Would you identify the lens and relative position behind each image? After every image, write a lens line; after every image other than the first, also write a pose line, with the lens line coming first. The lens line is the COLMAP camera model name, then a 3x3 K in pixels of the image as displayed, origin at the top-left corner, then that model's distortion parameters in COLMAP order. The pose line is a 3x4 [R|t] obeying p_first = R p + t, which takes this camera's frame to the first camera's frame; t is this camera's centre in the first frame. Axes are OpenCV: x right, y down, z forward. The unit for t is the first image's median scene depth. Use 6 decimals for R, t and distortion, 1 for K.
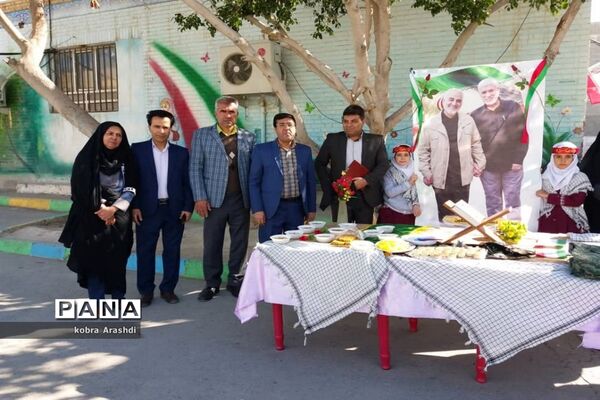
lens RADIAL K [[482.0, 0, 297.8], [0, 482.0, 219.2], [0, 0, 1]] dist [0.058172, -0.161303]
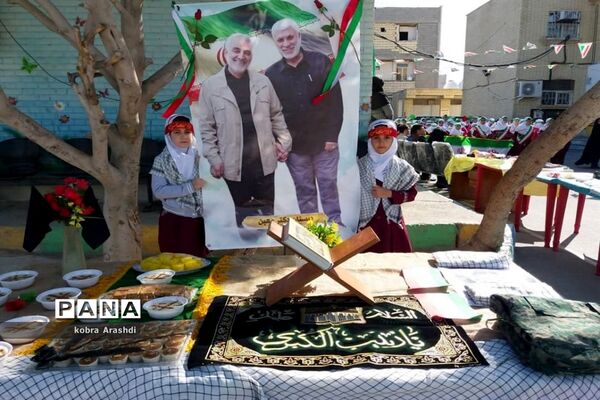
lens RADIAL K [[493.7, 0, 299.4], [0, 493.7, 226.5], [0, 0, 1]] dist [-0.002590, -0.006808]
pose [[0.884995, -0.087622, 0.457280, 0.052392], [0.062033, 0.995566, 0.070710, -0.042538], [-0.461449, -0.034212, 0.886507, 0.341326]]
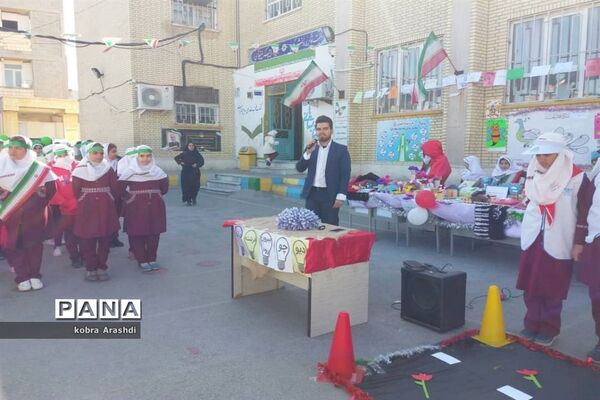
lens RADIAL K [[490.7, 0, 302.0], [0, 490.7, 215.1], [0, 0, 1]] dist [0.050479, -0.096190]
pose [[0.468847, -0.108730, 0.876562, 2.448867], [0.121161, 0.990930, 0.058112, -0.280030], [-0.874930, 0.078959, 0.477768, 1.625741]]
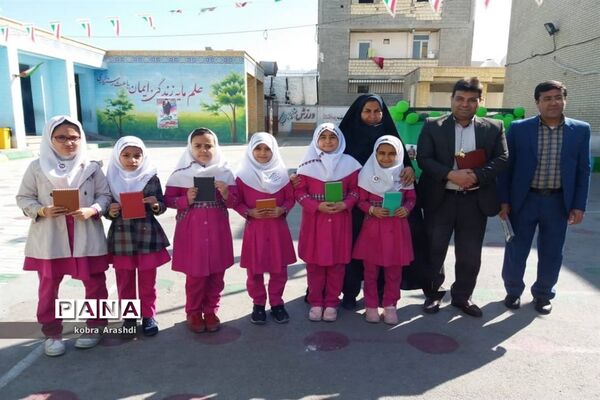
lens RADIAL K [[479.9, 0, 300.3], [0, 479.9, 227.9], [0, 0, 1]] dist [0.080847, -0.175205]
pose [[0.918714, -0.076615, 0.387421, 2.356647], [0.046728, 0.995199, 0.085998, -0.417602], [-0.392149, -0.060905, 0.917883, 2.561101]]
